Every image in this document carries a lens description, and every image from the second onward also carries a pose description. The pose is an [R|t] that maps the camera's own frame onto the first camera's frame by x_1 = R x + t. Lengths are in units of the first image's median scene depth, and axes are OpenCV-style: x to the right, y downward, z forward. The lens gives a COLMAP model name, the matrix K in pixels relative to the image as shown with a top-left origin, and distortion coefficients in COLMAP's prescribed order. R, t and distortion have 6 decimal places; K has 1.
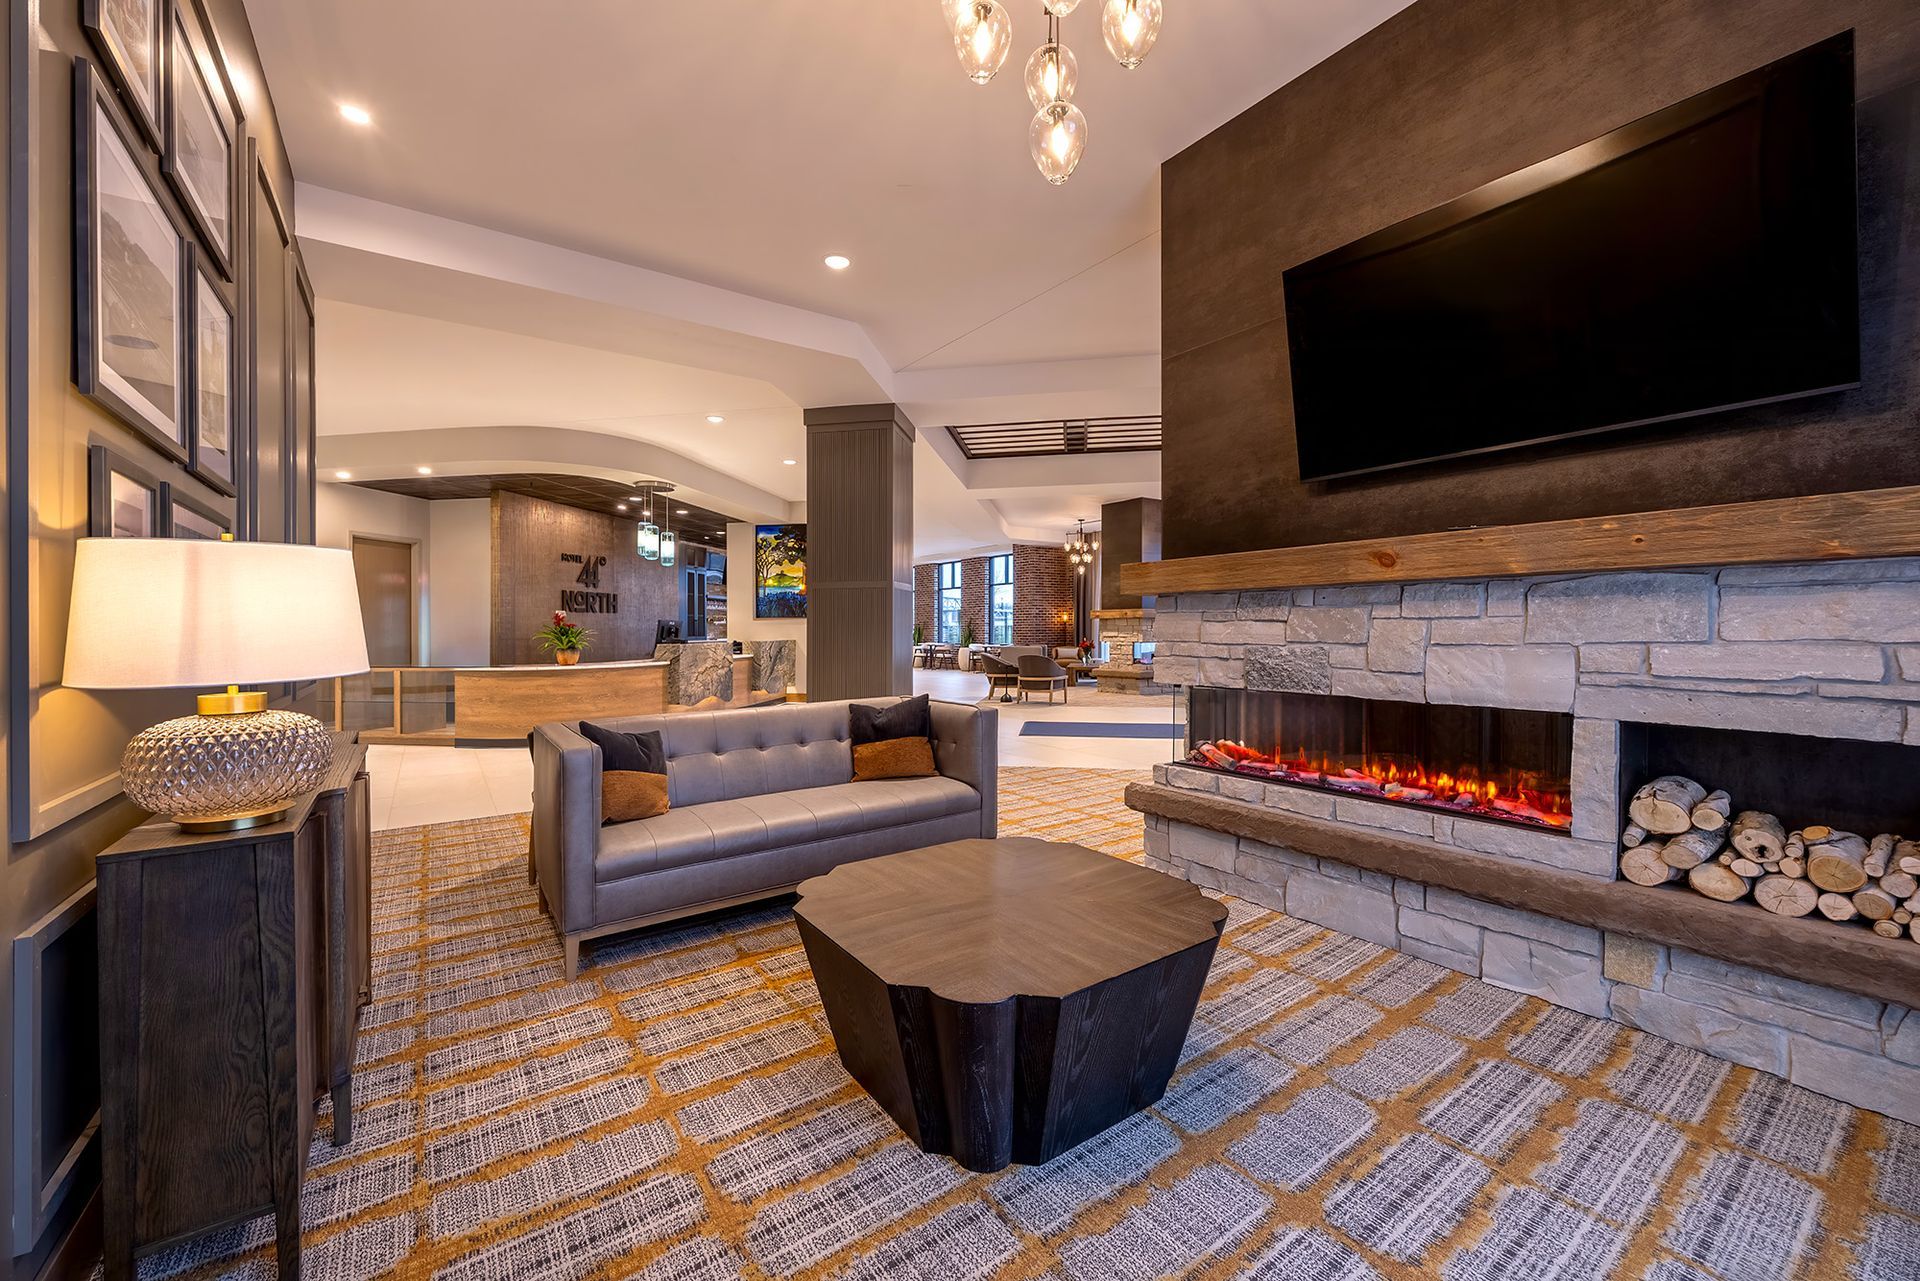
lens RADIAL K [[741.7, 0, 958.3], [0, 741.7, 635.3], [0, 0, 1]] dist [-0.001889, -0.000053]
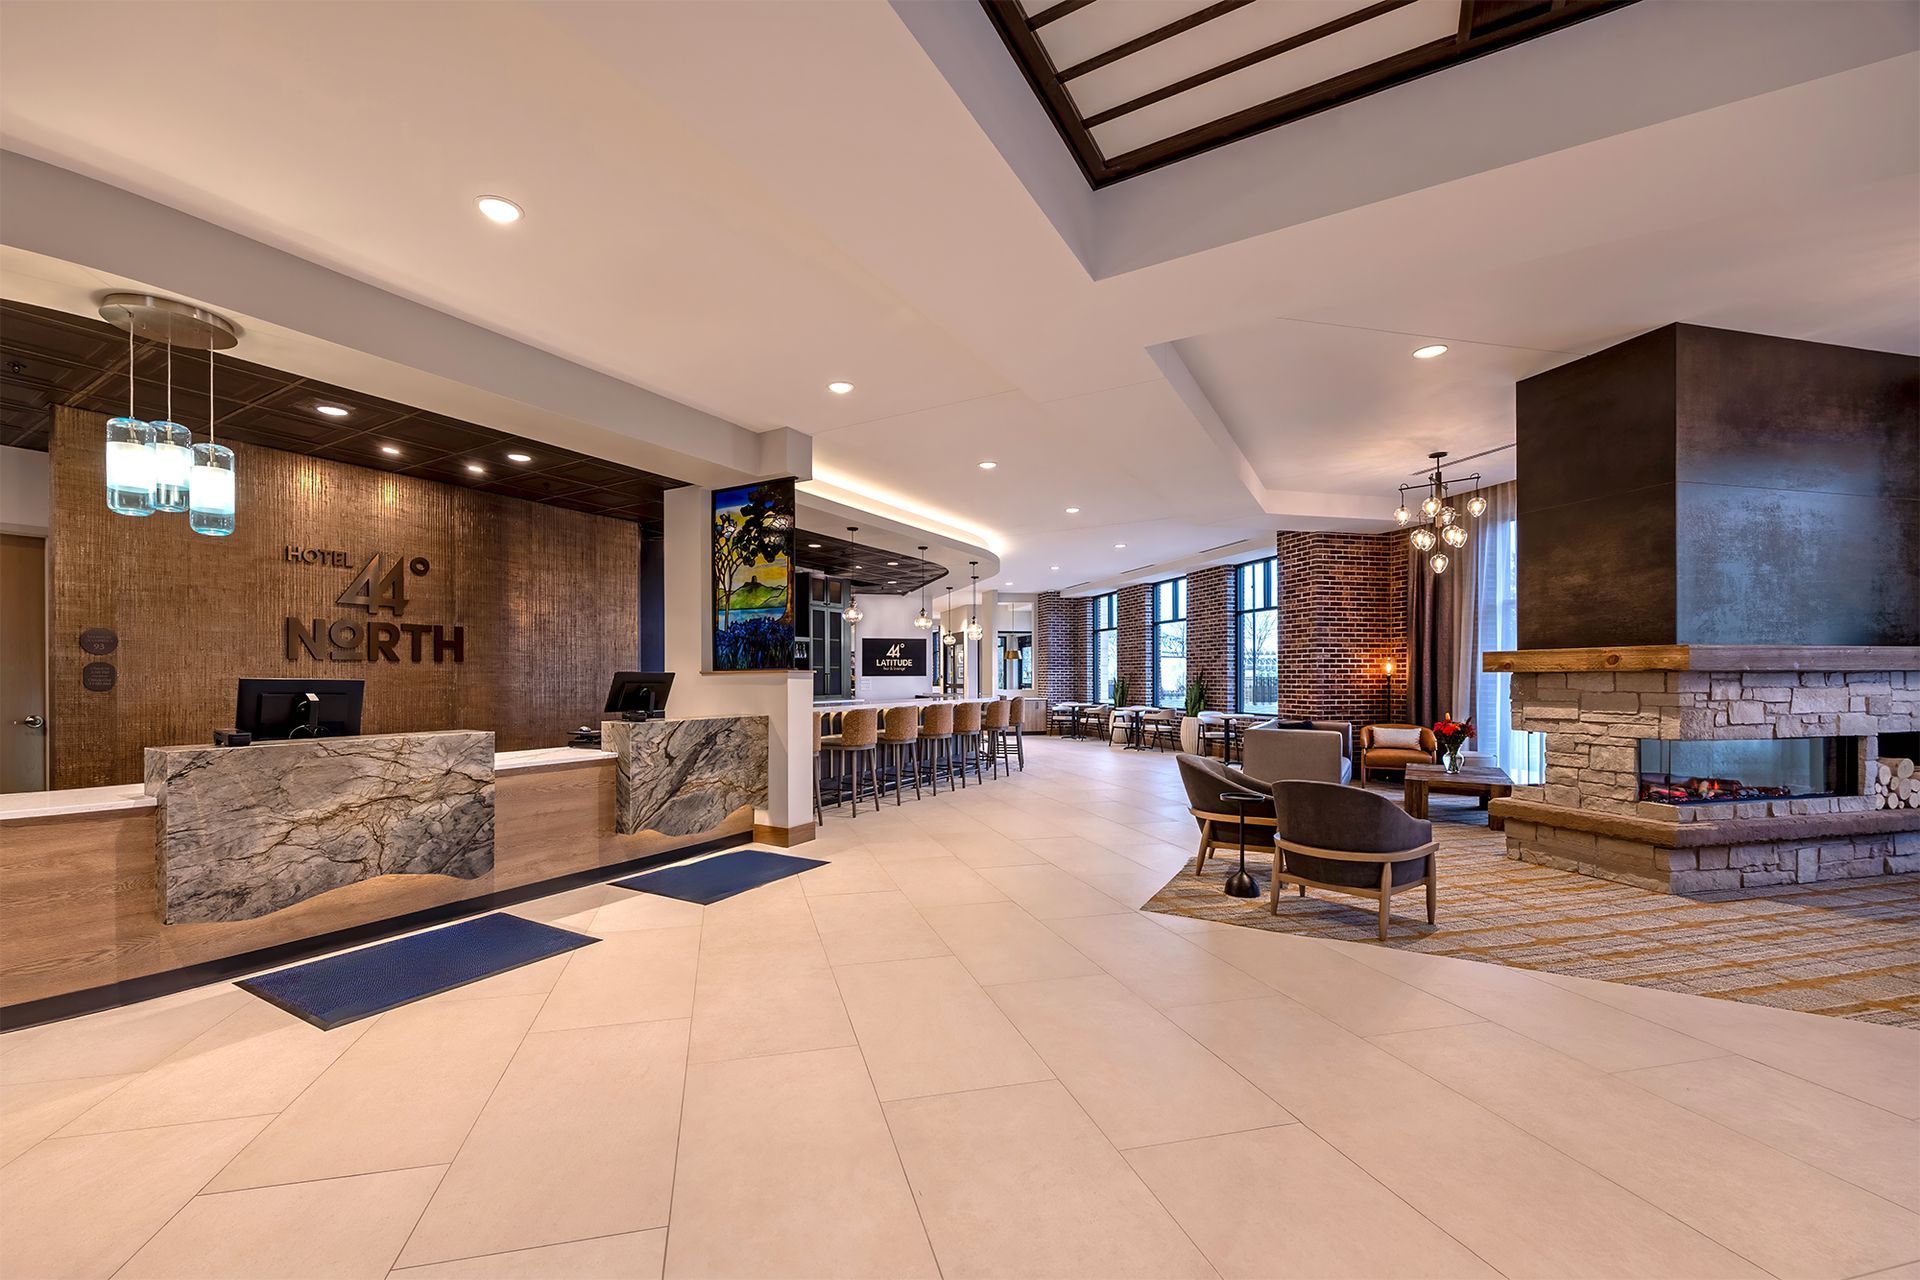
lens RADIAL K [[741.7, 0, 917.5], [0, 741.7, 671.1], [0, 0, 1]] dist [-0.001889, -0.000053]
pose [[0.923747, 0.001310, -0.383001, 0.041842], [-0.007852, 0.999849, -0.015517, -0.012049], [0.382923, 0.017341, 0.923617, 0.432759]]
